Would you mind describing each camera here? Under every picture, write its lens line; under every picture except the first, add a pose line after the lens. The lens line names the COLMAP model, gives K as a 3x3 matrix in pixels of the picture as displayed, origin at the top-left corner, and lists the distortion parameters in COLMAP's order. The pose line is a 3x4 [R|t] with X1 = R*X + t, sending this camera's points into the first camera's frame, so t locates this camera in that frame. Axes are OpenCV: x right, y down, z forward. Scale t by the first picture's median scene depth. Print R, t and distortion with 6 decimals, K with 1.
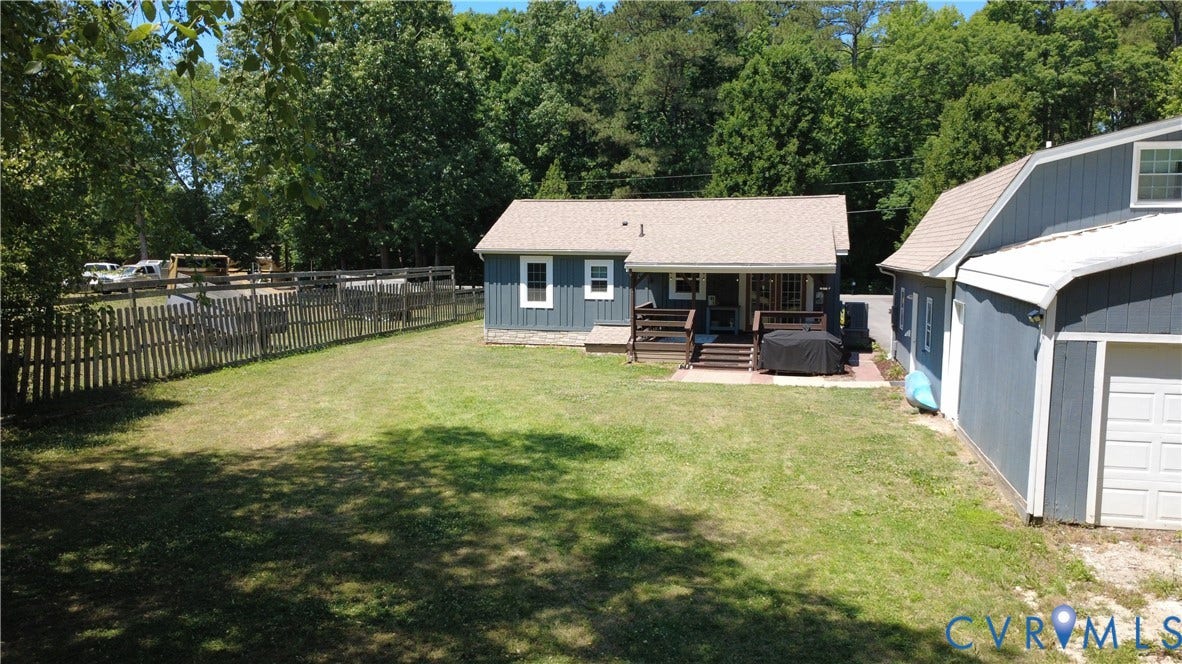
lens RADIAL K [[882.7, 0, 591.0], [0, 882.7, 332.0], [0, 0, 1]] dist [-0.001380, 0.004665]
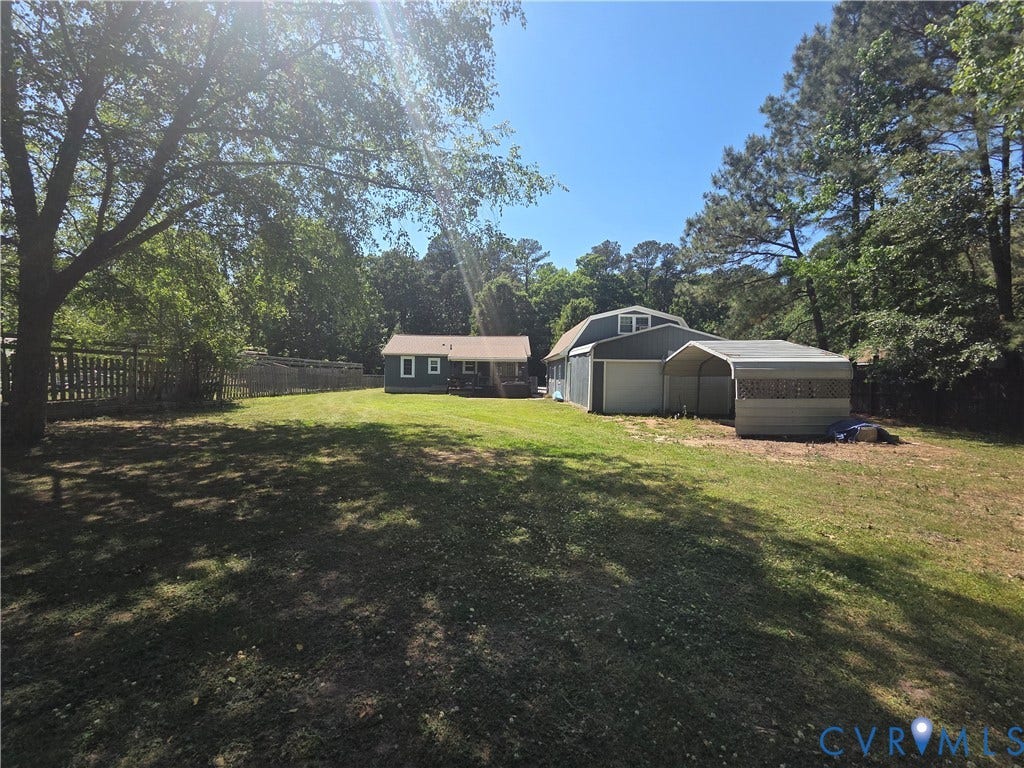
lens RADIAL K [[423.4, 0, 510.9], [0, 423.4, 381.7], [0, 0, 1]] dist [-0.000142, 0.000163]
pose [[0.967142, 0.007506, 0.254127, -0.084855], [0.010674, 0.997484, -0.070088, 0.070932], [-0.254014, 0.070497, 0.964628, -0.199859]]
